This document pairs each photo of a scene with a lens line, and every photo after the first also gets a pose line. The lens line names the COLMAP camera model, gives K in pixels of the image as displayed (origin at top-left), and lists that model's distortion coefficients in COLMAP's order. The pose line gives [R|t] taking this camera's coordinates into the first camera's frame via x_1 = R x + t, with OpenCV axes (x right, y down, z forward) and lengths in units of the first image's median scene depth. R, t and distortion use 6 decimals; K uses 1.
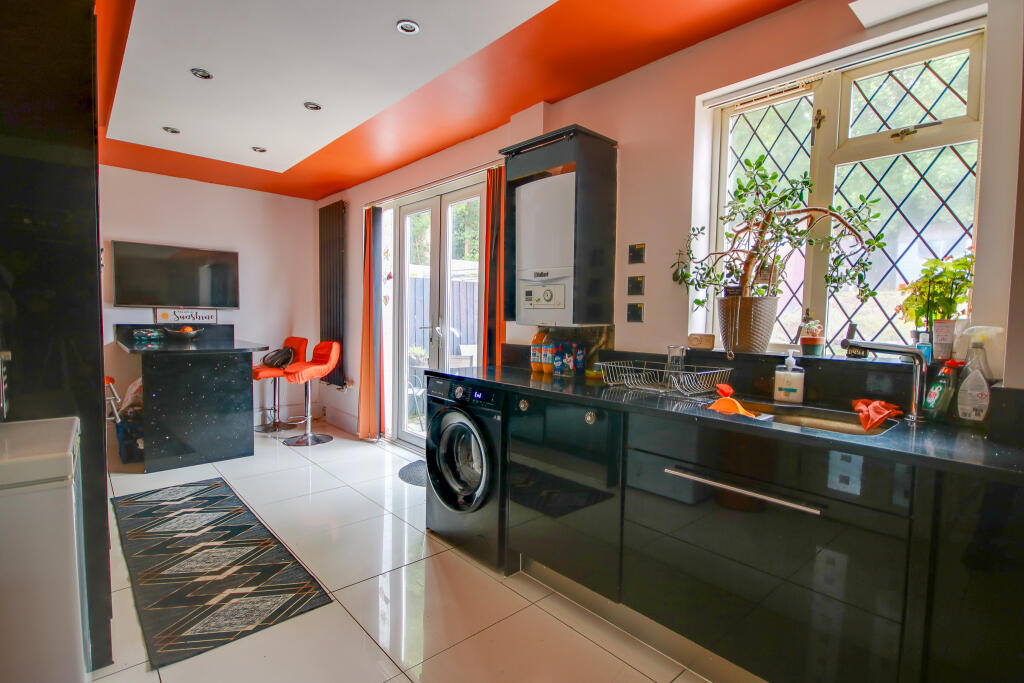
lens RADIAL K [[485.3, 0, 512.0], [0, 485.3, 341.5], [0, 0, 1]] dist [0.002425, 0.000182]
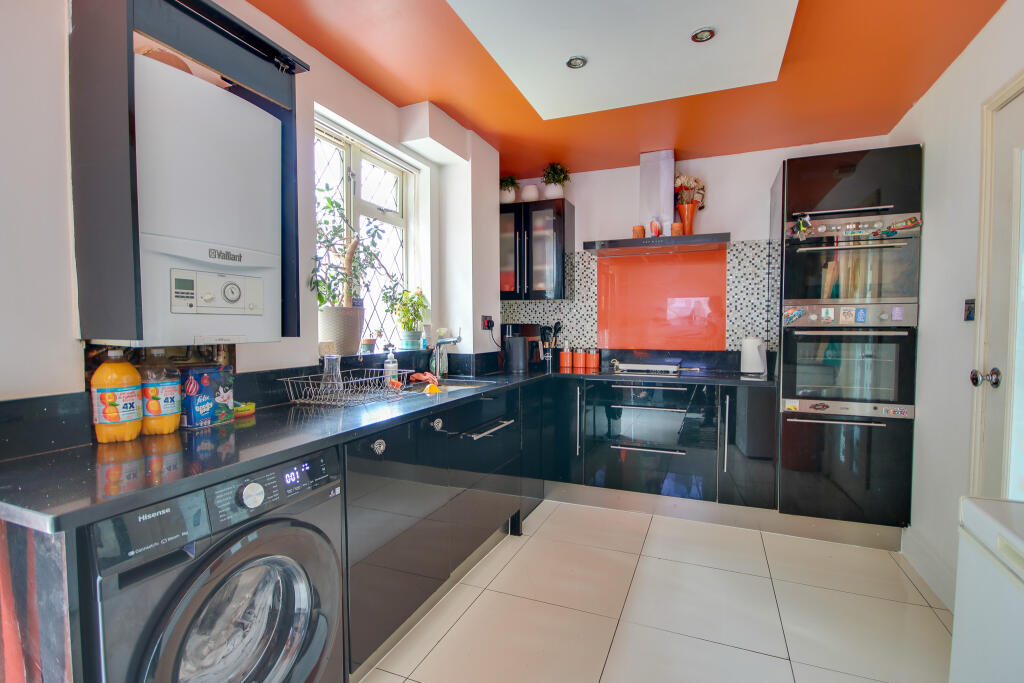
lens RADIAL K [[485.3, 0, 512.0], [0, 485.3, 341.5], [0, 0, 1]] dist [0.002425, 0.000182]
pose [[-0.422209, -0.045504, 0.905356, -0.610276], [0.040590, 0.996789, 0.069028, -0.061486], [-0.905589, 0.065892, -0.419006, 0.935796]]
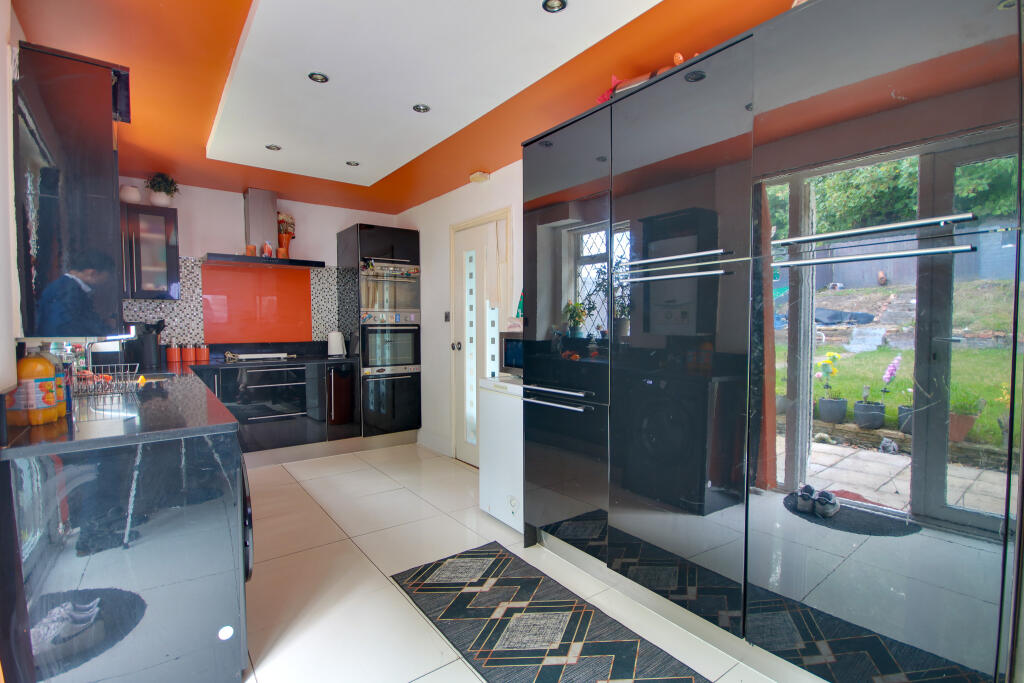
lens RADIAL K [[485.3, 0, 512.0], [0, 485.3, 341.5], [0, 0, 1]] dist [0.002425, 0.000182]
pose [[-0.994711, -0.020369, 0.100678, -0.617240], [-0.011050, 0.995673, 0.092271, -0.105075], [-0.102121, 0.090671, -0.990631, 1.676277]]
